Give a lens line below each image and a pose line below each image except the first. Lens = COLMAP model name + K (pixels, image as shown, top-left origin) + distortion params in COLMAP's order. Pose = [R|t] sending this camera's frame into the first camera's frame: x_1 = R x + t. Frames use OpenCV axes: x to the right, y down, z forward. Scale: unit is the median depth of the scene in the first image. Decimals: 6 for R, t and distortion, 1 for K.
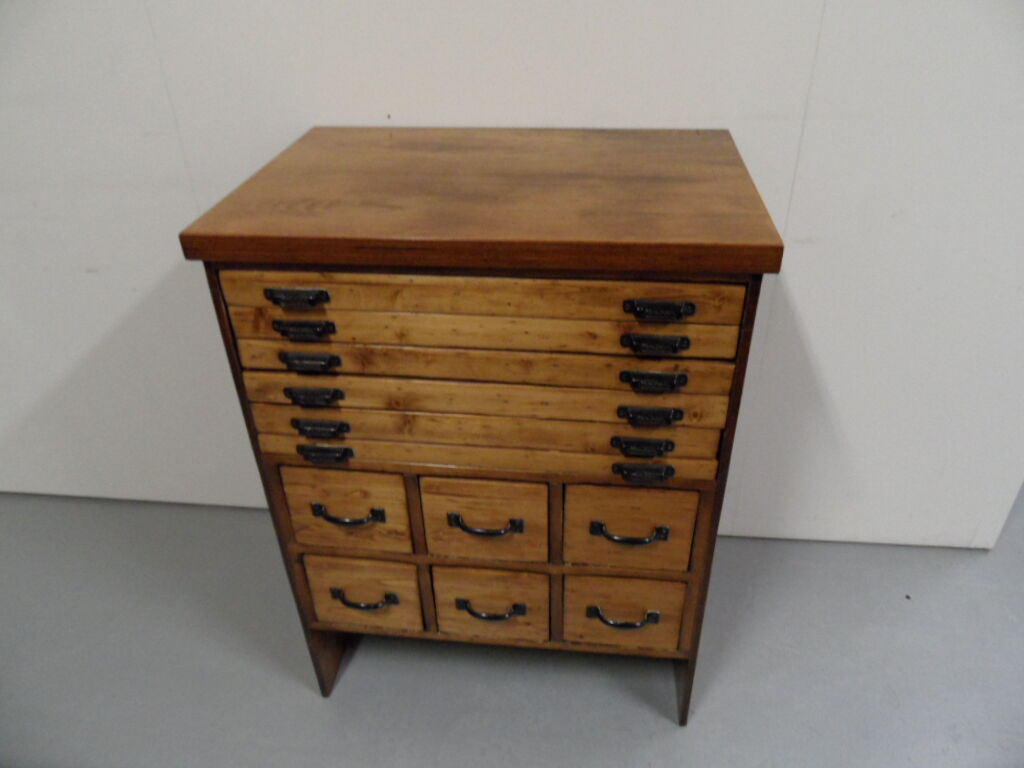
lens RADIAL K [[750.3, 0, 512.0], [0, 750.3, 384.0], [0, 0, 1]] dist [-0.026093, -0.002502]
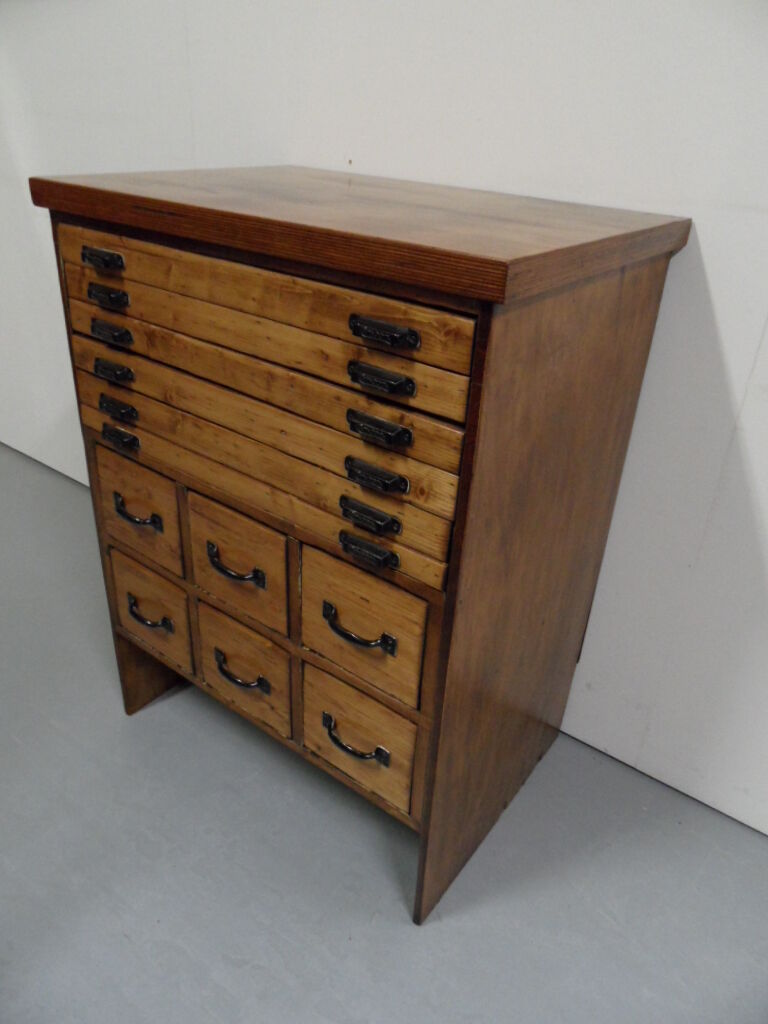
lens RADIAL K [[750.3, 0, 384.0], [0, 750.3, 512.0], [0, 0, 1]] dist [-0.026093, -0.002502]
pose [[0.860214, 0.308223, -0.406239, 0.516337], [-0.340216, 0.940322, -0.006967, 0.077693], [0.379848, 0.144201, 0.913740, 0.251289]]
